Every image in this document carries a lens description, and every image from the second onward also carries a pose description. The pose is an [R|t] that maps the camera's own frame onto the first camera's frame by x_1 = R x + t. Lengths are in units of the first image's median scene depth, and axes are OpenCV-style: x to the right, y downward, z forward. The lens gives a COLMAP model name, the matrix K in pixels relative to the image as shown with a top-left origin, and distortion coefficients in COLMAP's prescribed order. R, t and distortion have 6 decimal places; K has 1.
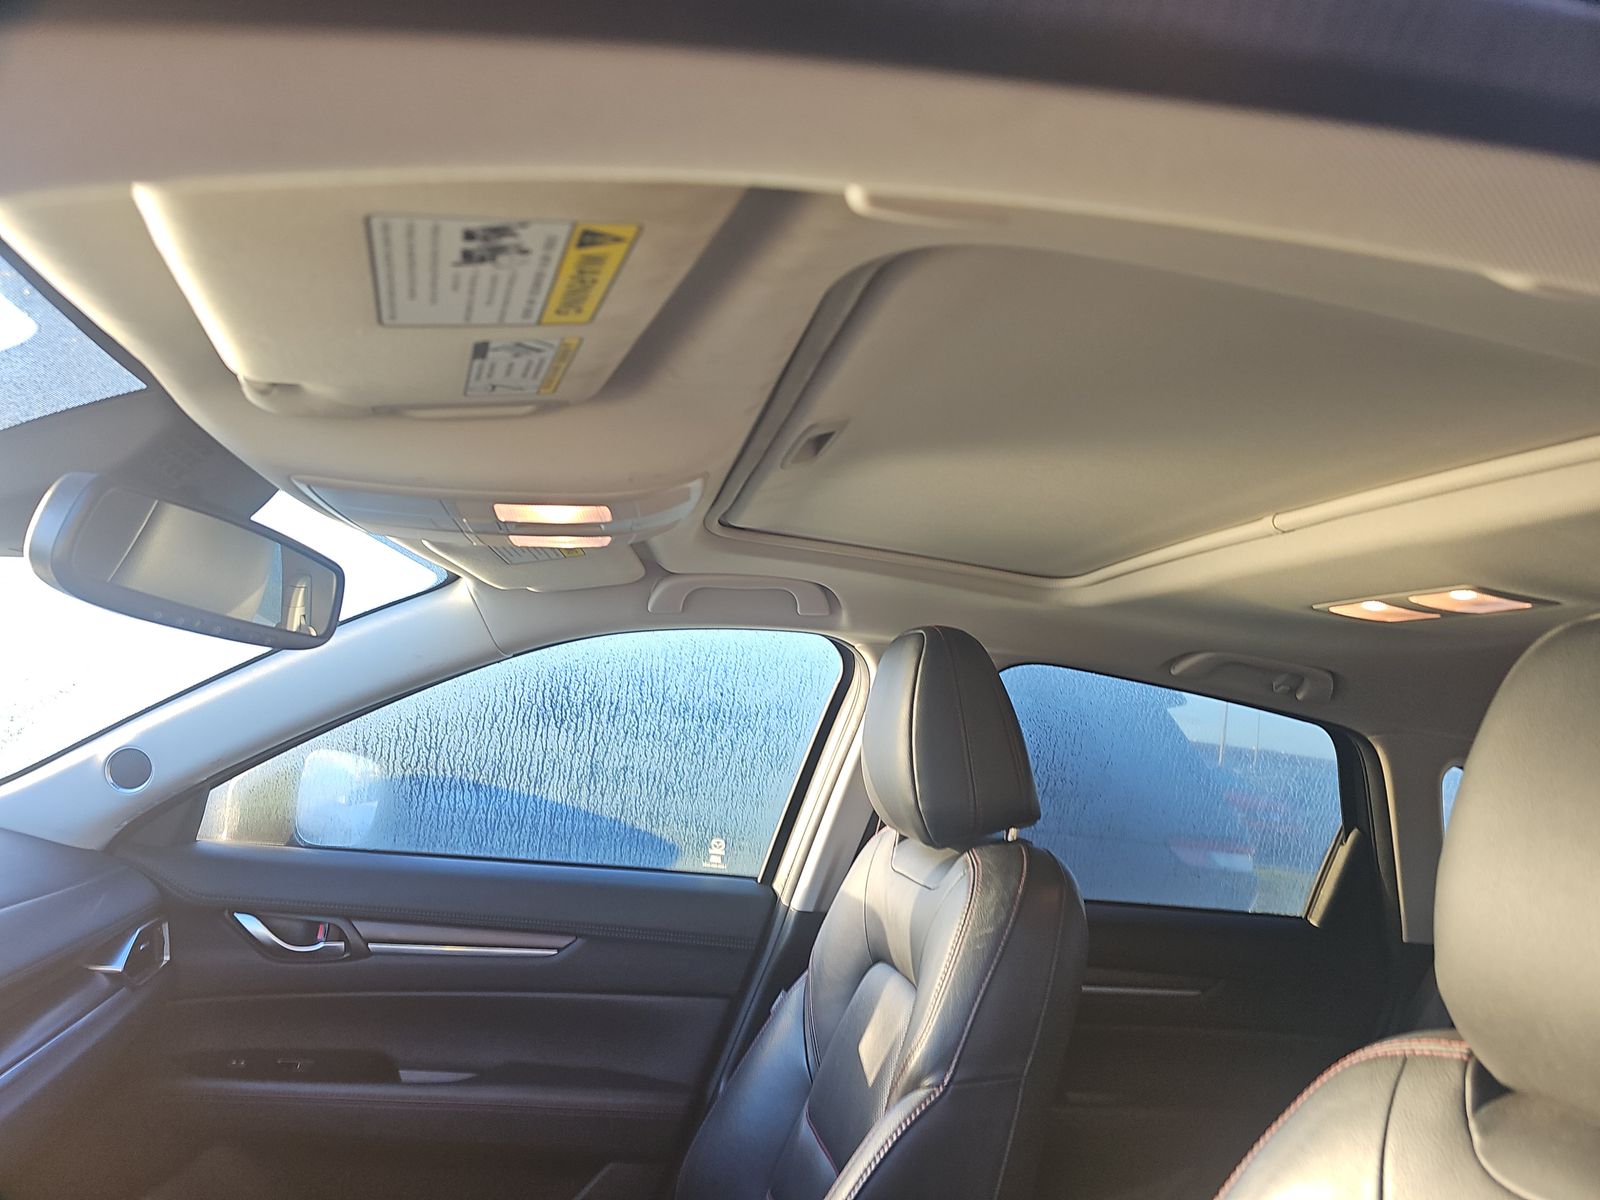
lens RADIAL K [[1088.3, 0, 808.5], [0, 1088.3, 596.1], [0, 0, 1]] dist [0.105656, -0.093335]
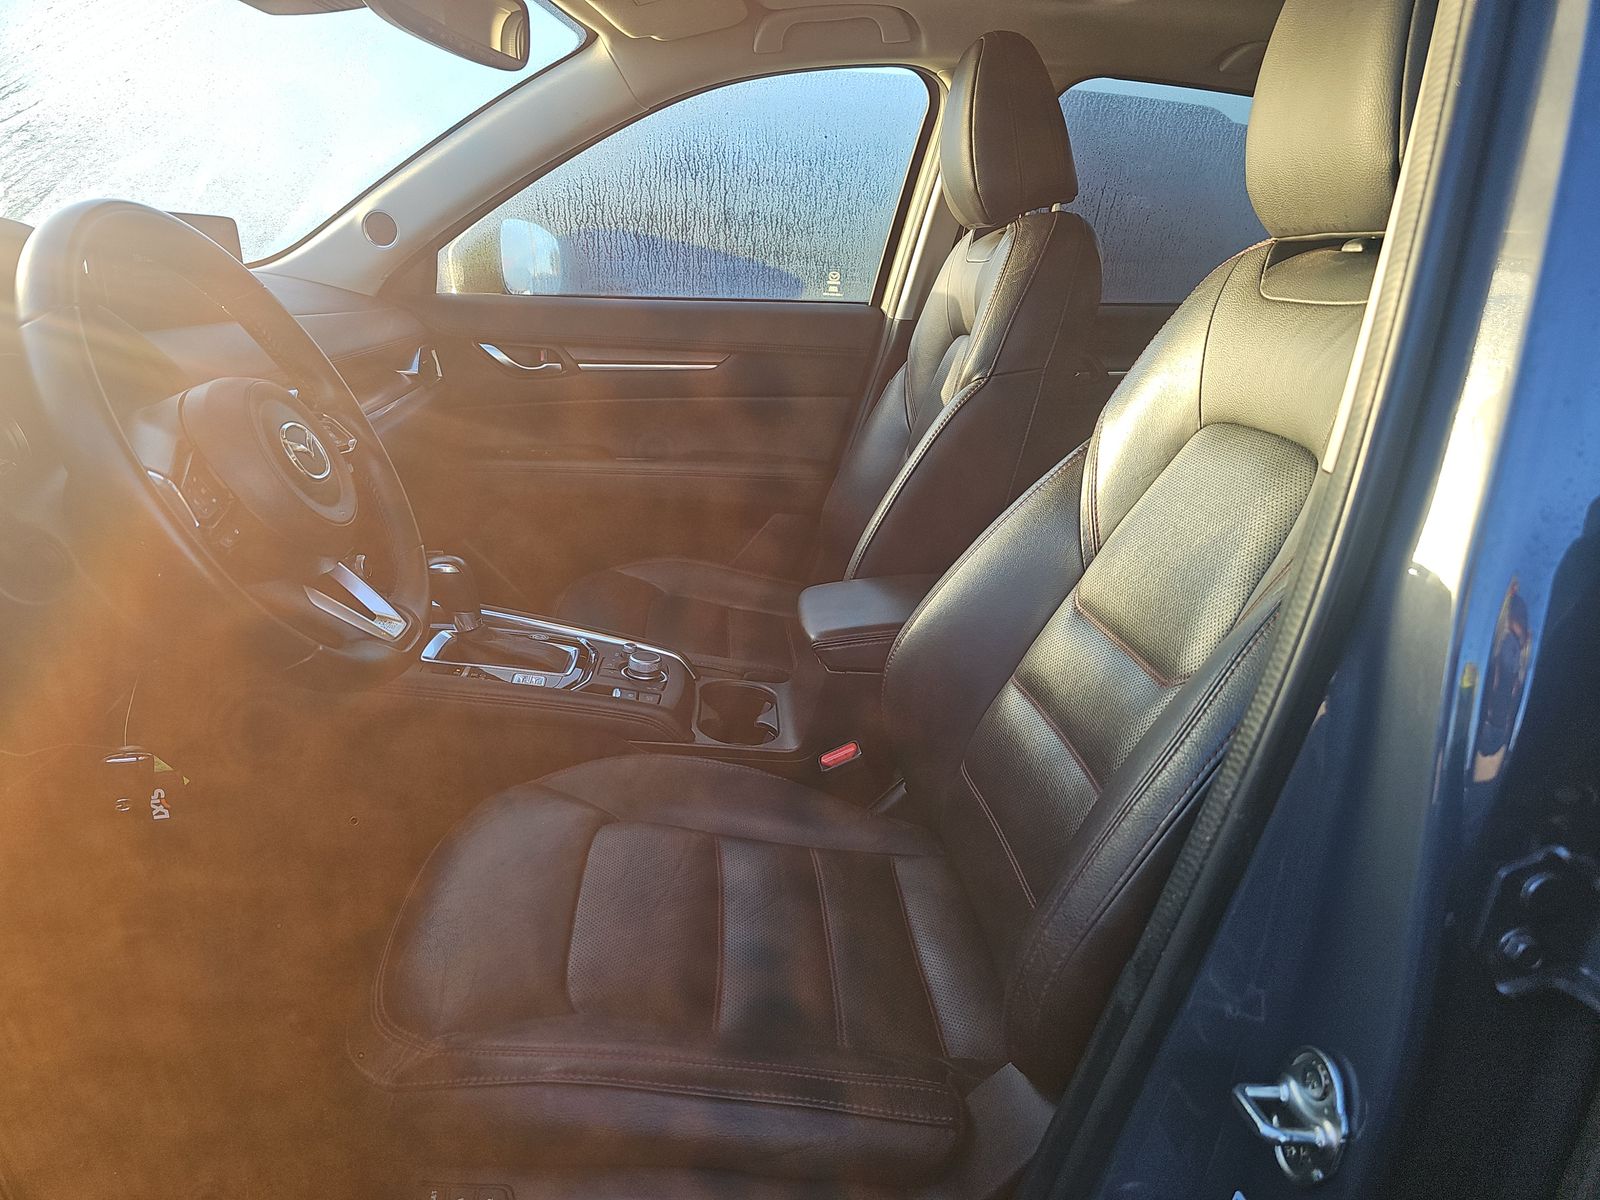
lens RADIAL K [[1088.3, 0, 808.5], [0, 1088.3, 596.1], [0, 0, 1]] dist [0.105656, -0.093335]
pose [[0.990203, -0.034033, -0.135426, 0.044520], [0.085719, 0.913752, 0.397126, 0.067070], [0.110231, -0.404844, 0.907717, -0.269667]]
